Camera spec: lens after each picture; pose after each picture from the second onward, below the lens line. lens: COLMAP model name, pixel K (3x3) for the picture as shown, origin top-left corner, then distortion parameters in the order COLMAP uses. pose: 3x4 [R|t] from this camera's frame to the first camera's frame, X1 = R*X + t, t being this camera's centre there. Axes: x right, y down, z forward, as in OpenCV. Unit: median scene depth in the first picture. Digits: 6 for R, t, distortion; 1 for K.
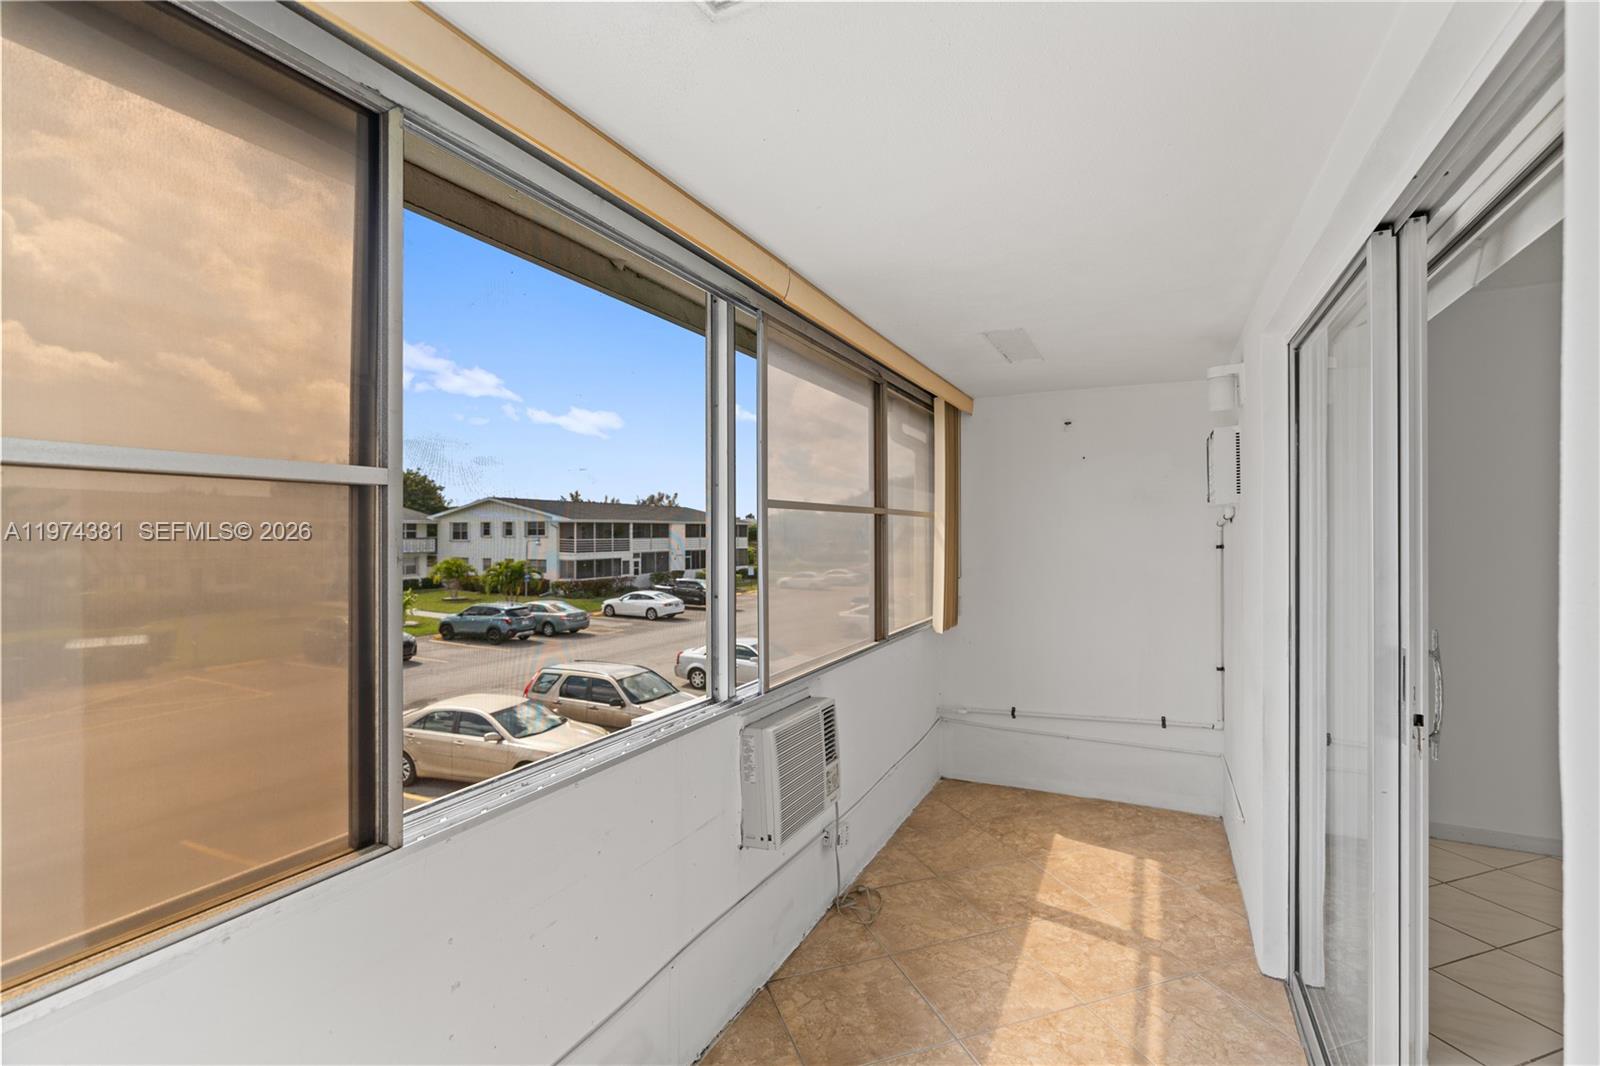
lens RADIAL K [[726.6, 0, 799.7], [0, 726.6, 530.3], [0, 0, 1]] dist [-0.001961, 0.001101]
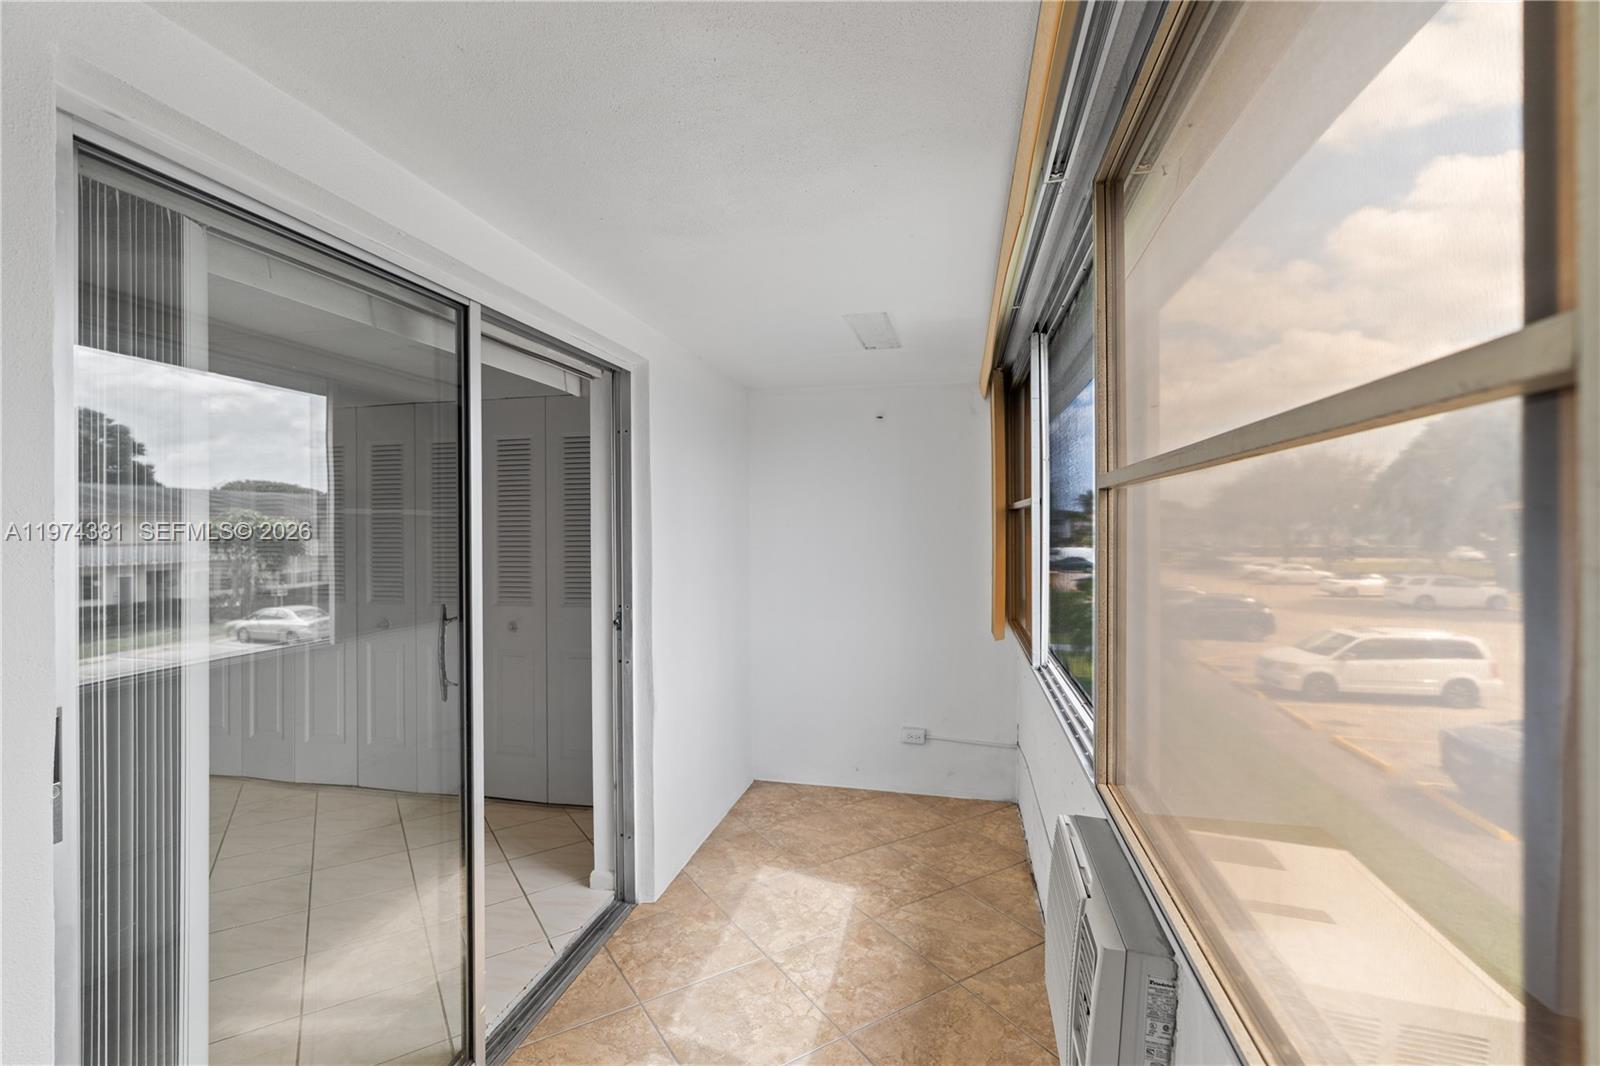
lens RADIAL K [[722.2, 0, 805.4], [0, 722.2, 519.6], [0, 0, 1]] dist [-0.005769, 0.000170]
pose [[-0.969653, 0.004465, -0.244445, 0.219602], [0.006172, 0.999962, -0.006219, -0.001770], [0.244408, -0.007539, -0.969643, 0.982301]]
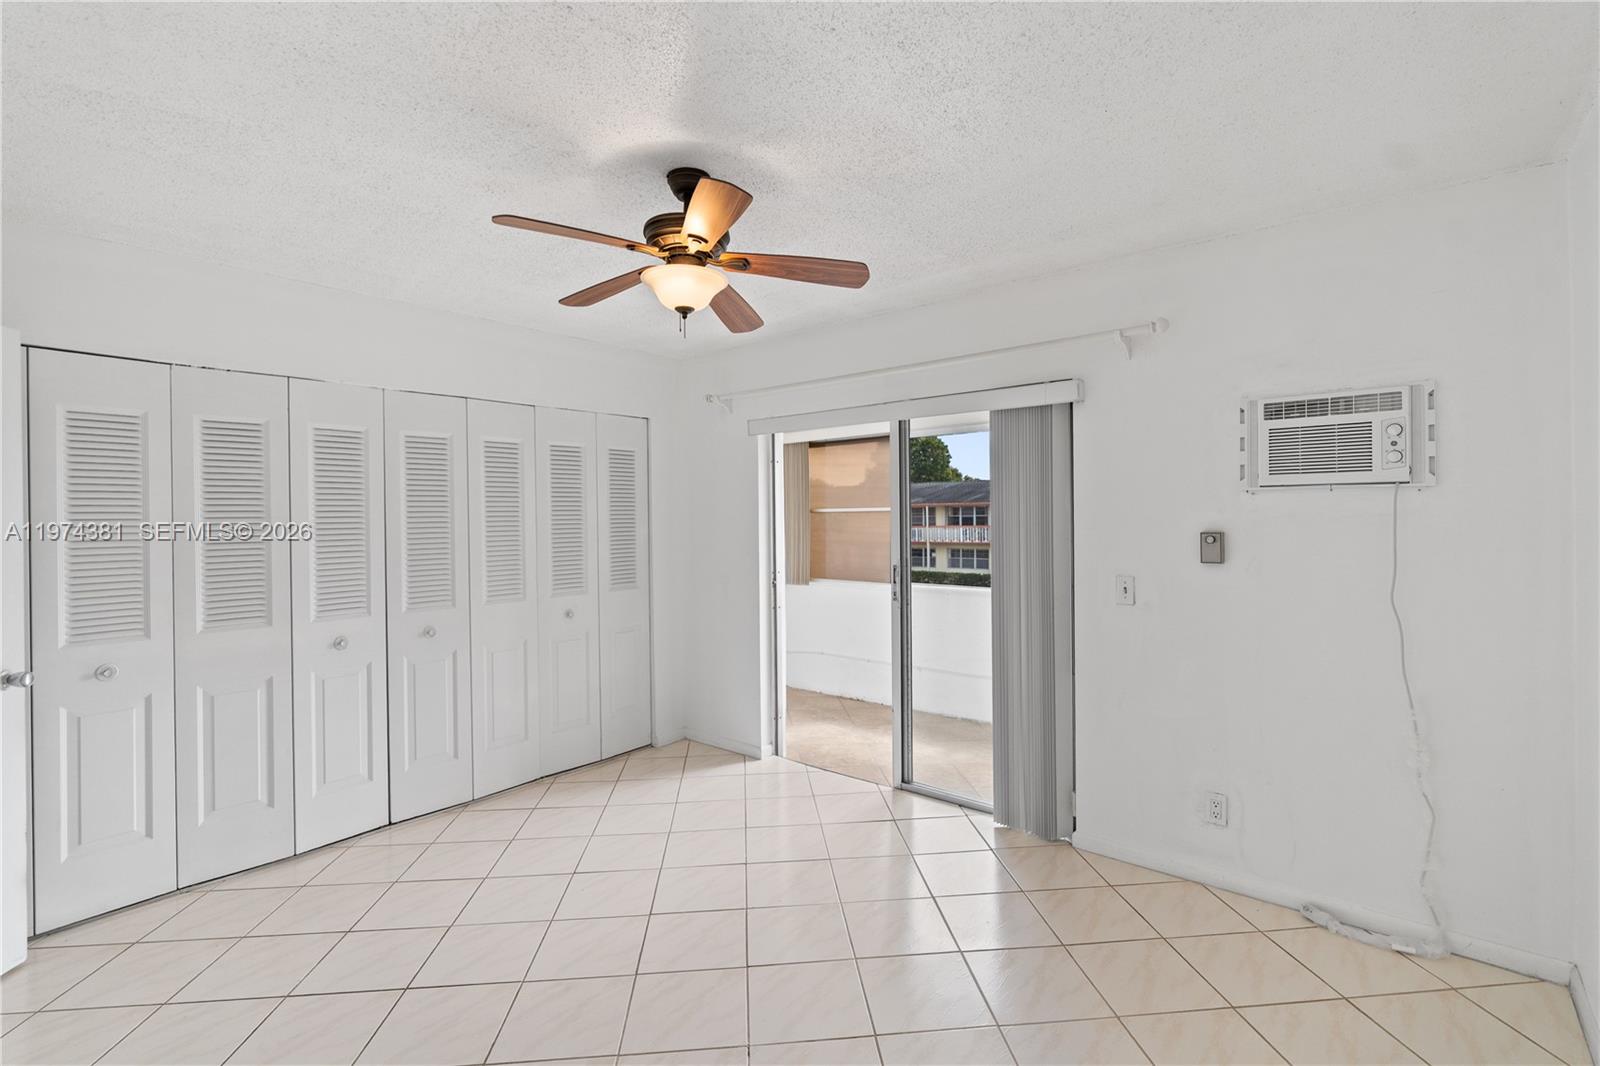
lens RADIAL K [[726.6, 0, 799.7], [0, 726.6, 530.3], [0, 0, 1]] dist [-0.001961, 0.001101]
pose [[-0.241117, 0.018188, -0.970326, 1.405347], [0.011994, 0.999804, 0.015760, -0.005530], [0.970422, -0.007838, -0.241288, 0.517376]]
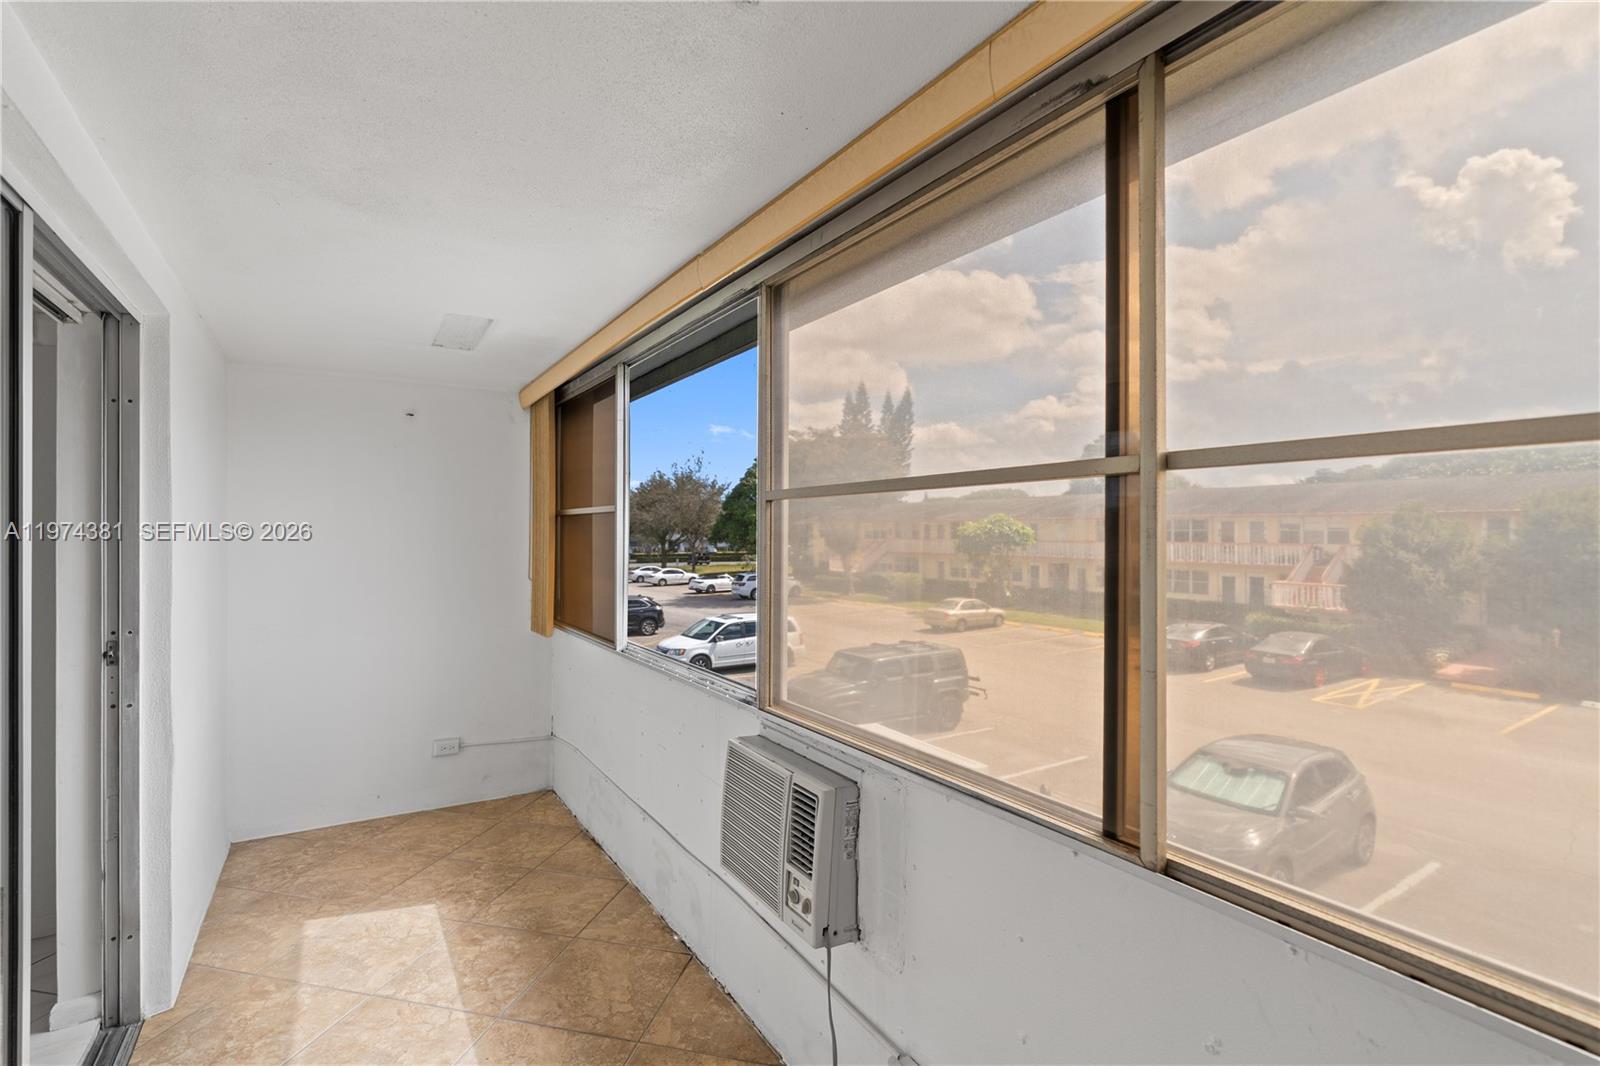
lens RADIAL K [[726.6, 0, 799.7], [0, 726.6, 530.3], [0, 0, 1]] dist [-0.001961, 0.001101]
pose [[-0.516449, -0.002041, -0.856316, 0.439408], [0.000325, 0.999997, -0.002579, 0.004592], [0.856318, -0.001611, -0.516446, 0.954833]]
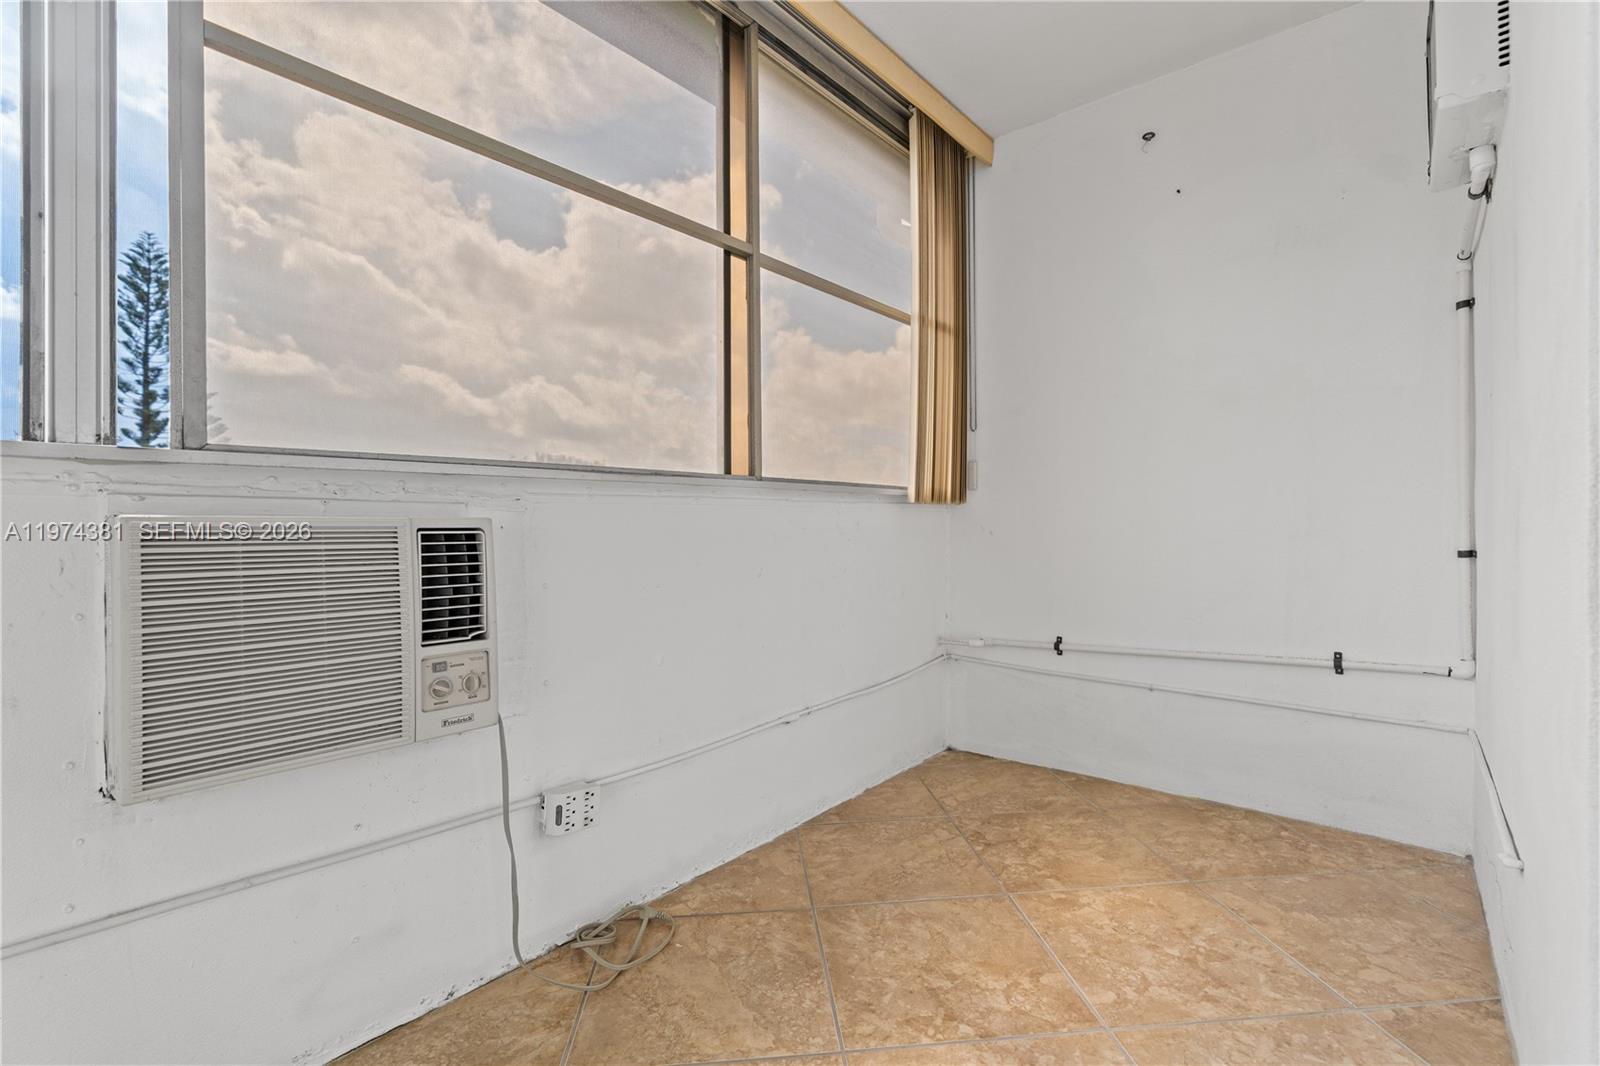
lens RADIAL K [[723.7, 0, 798.5], [0, 723.7, 526.6], [0, 0, 1]] dist [-0.000037, 0.001253]
pose [[0.970173, -0.002717, -0.242400, 0.266211], [0.003959, 0.999981, 0.004634, 0.171712], [0.242383, -0.005455, 0.970165, 0.426029]]
